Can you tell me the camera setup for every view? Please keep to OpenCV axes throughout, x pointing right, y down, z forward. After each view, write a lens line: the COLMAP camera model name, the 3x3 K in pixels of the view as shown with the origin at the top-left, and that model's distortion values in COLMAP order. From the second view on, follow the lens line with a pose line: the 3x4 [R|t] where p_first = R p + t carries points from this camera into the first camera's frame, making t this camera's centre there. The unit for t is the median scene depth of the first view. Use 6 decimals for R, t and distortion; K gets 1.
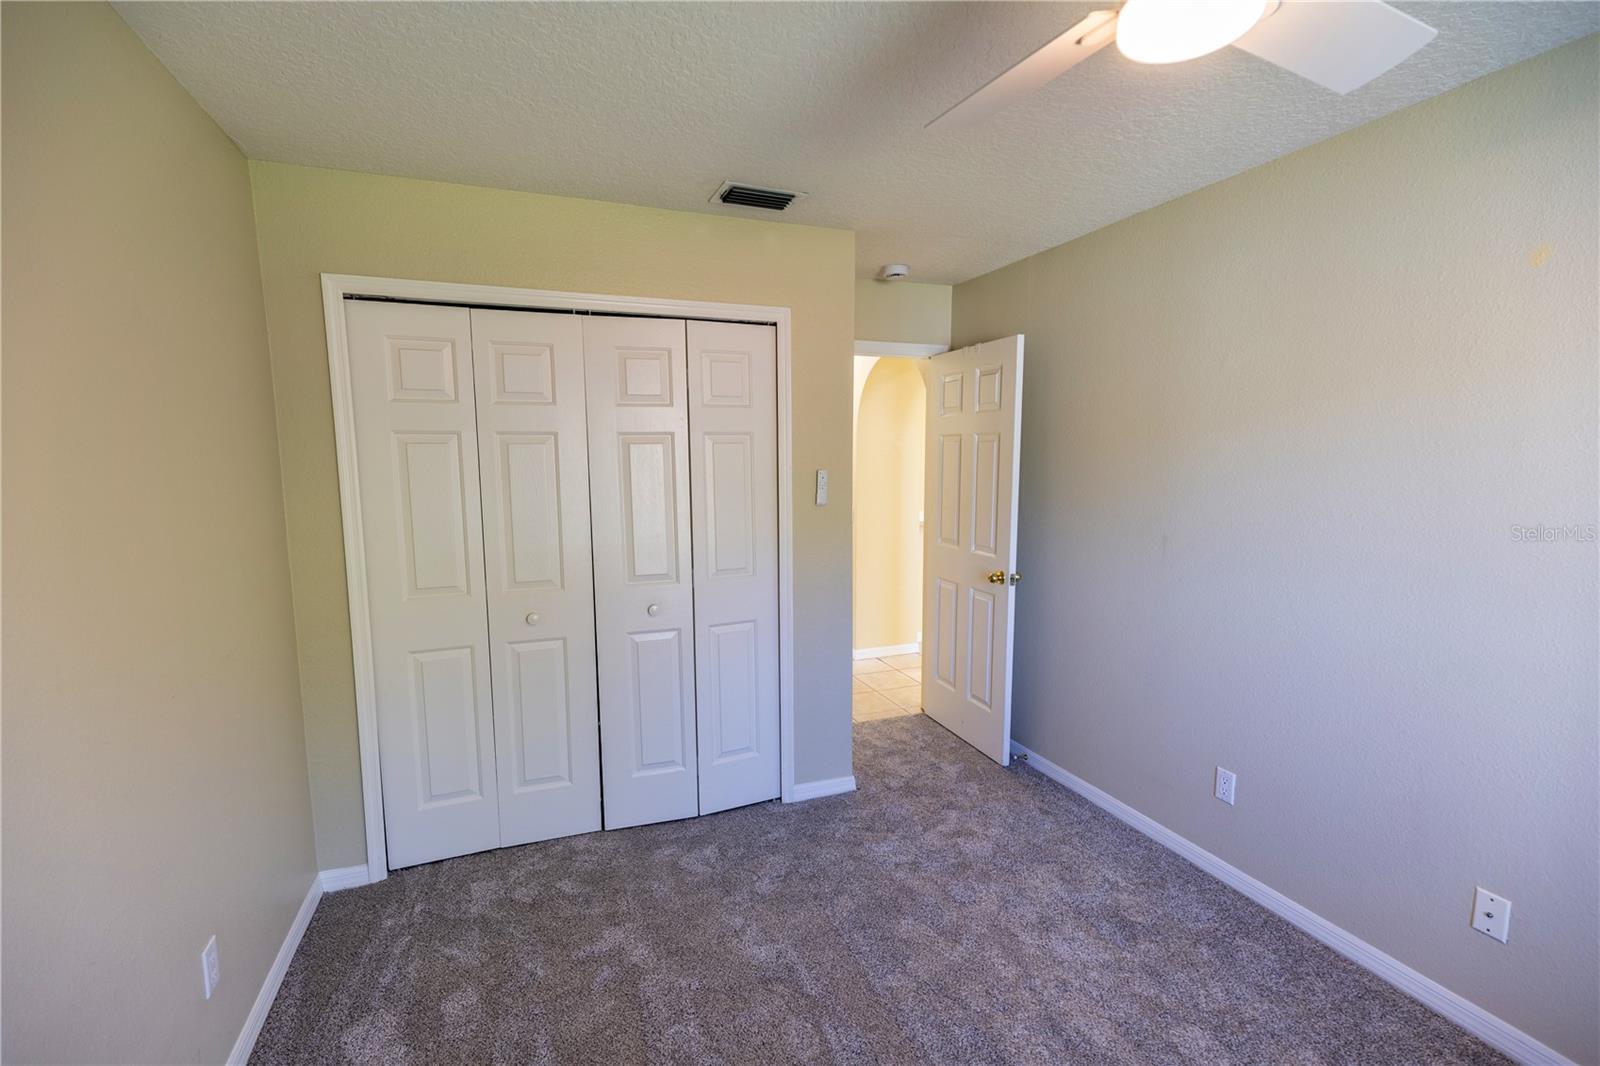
lens RADIAL K [[719.8, 0, 793.2], [0, 719.8, 541.7], [0, 0, 1]] dist [0.010191, -0.000605]
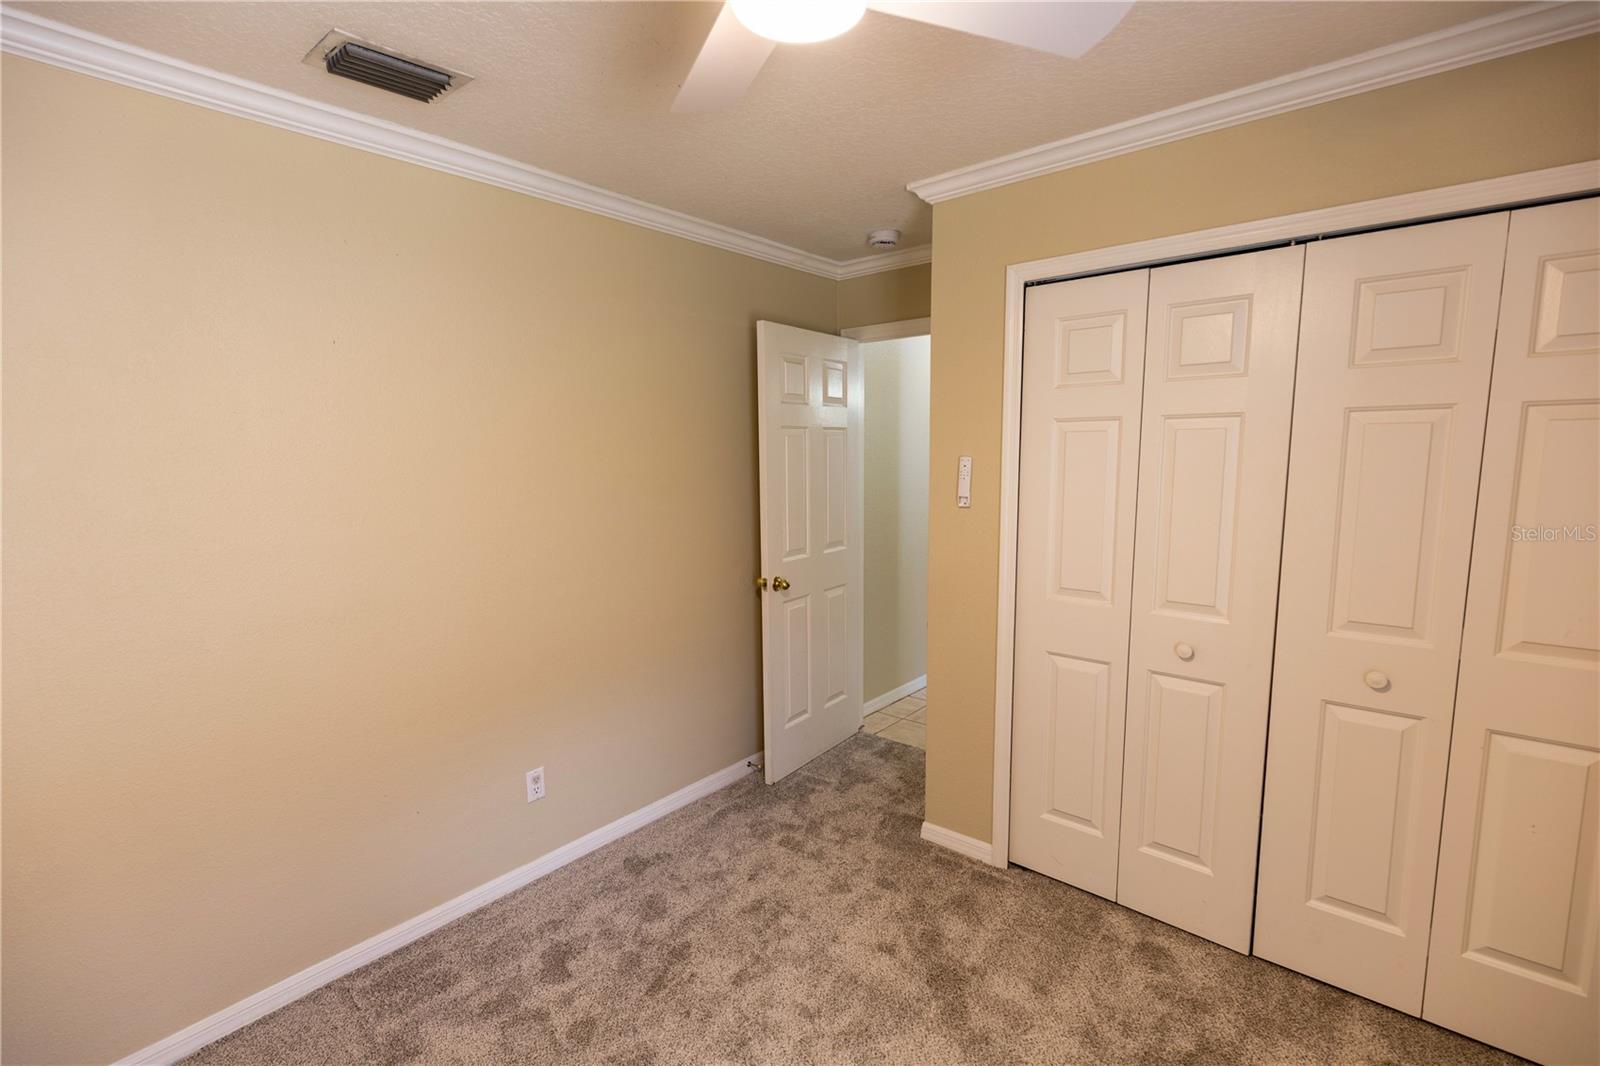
lens RADIAL K [[728.1, 0, 800.0], [0, 728.1, 533.0], [0, 0, 1]] dist [0.030823, -0.000022]
pose [[0.450541, 0.115311, -0.885277, 0.159584], [-0.101853, 0.991788, 0.077349, -0.044927], [0.886926, 0.055320, 0.458586, 0.264881]]
